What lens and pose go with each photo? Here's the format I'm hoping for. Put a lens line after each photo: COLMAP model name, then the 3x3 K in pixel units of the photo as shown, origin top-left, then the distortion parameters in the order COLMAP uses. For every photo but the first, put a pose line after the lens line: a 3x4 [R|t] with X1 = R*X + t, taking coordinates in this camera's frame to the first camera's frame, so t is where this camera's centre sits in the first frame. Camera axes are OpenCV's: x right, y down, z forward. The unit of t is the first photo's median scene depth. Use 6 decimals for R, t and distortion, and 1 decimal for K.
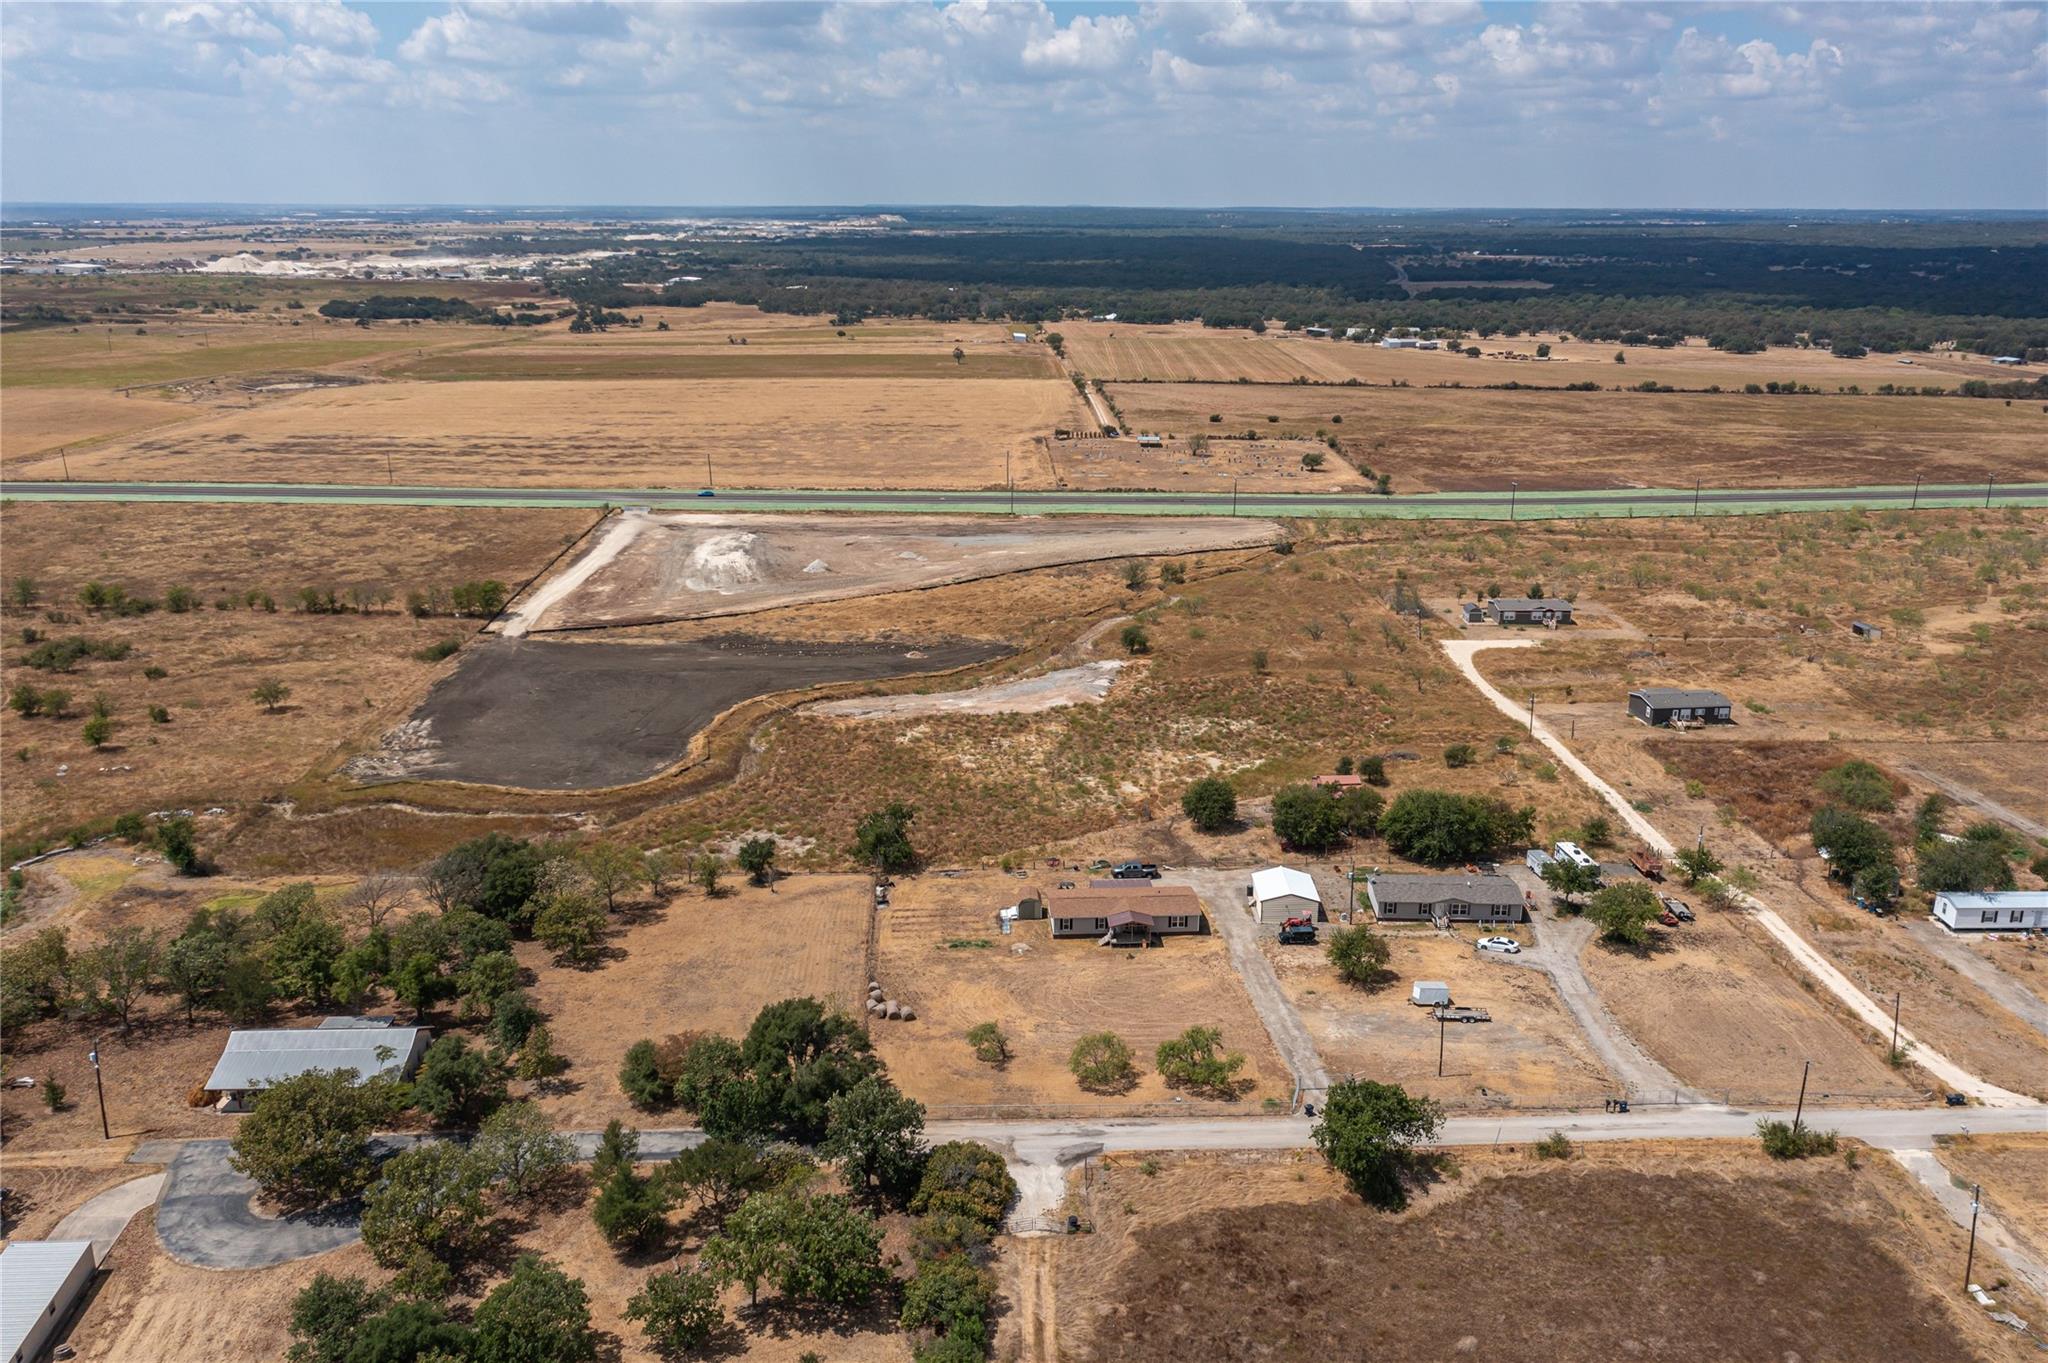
lens RADIAL K [[1617.2, 0, 1026.5], [0, 1617.2, 652.4], [0, 0, 1]] dist [-0.009924, 0.001351]
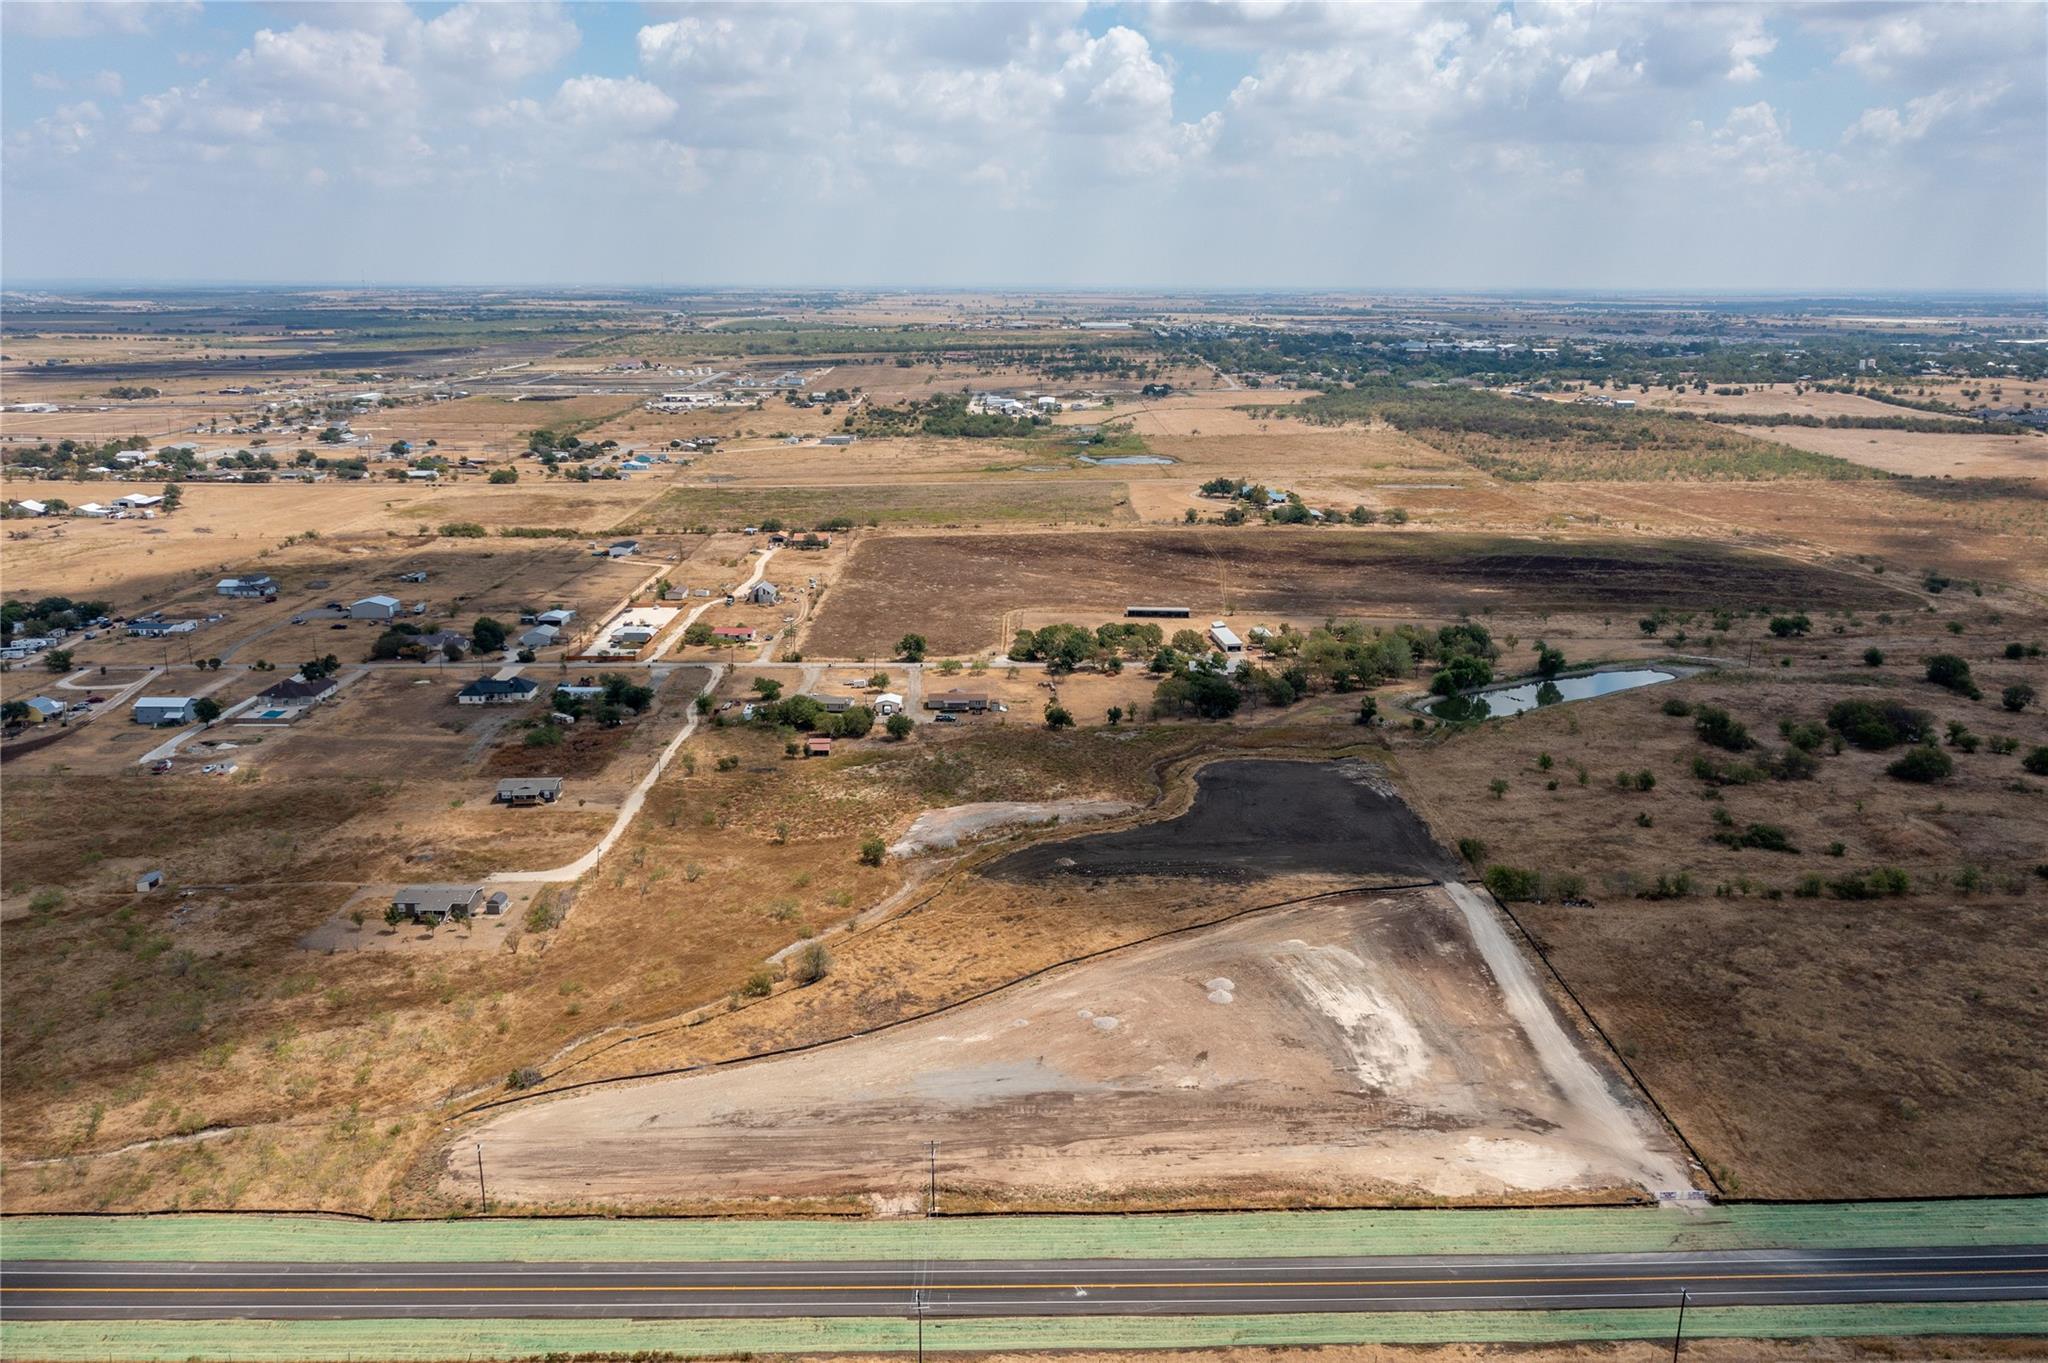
lens RADIAL K [[1617.2, 0, 1026.5], [0, 1617.2, 652.4], [0, 0, 1]] dist [-0.009924, 0.001351]
pose [[-0.999530, -0.014348, 0.027107, -0.109209], [0.000398, 0.877681, 0.479246, -1.065084], [-0.030667, 0.479031, -0.877262, 3.047373]]
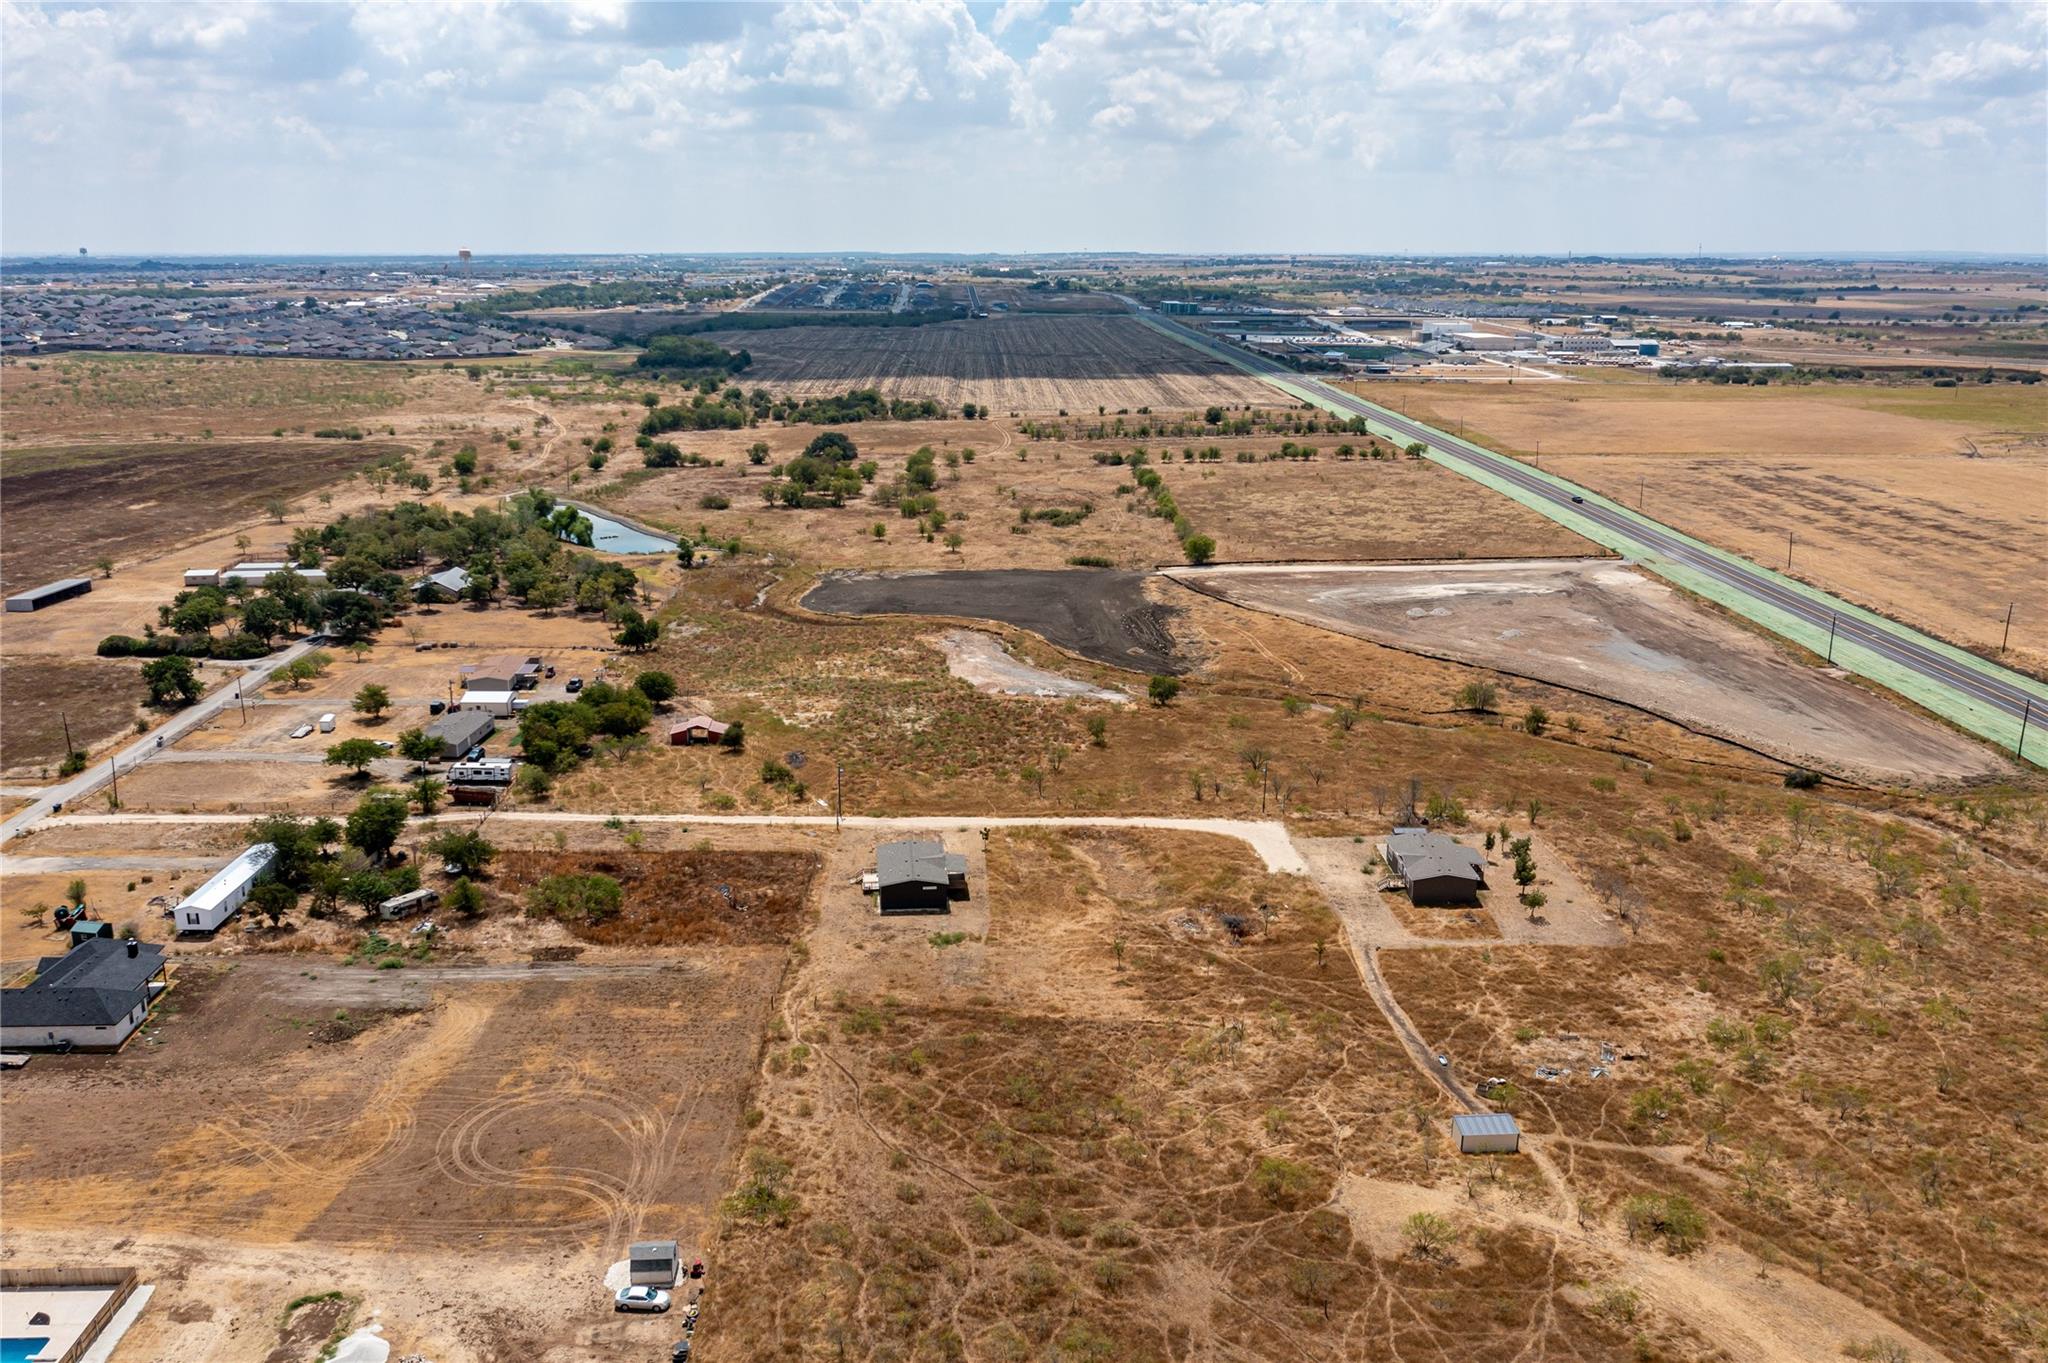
lens RADIAL K [[1608.6, 0, 1026.6], [0, 1608.6, 675.5], [0, 0, 1]] dist [-0.012073, 0.011212]
pose [[0.006895, 0.252592, -0.967548, 1.573137], [-0.269556, 0.932224, 0.241449, -0.359795], [0.962960, 0.259144, 0.074515, 1.344426]]
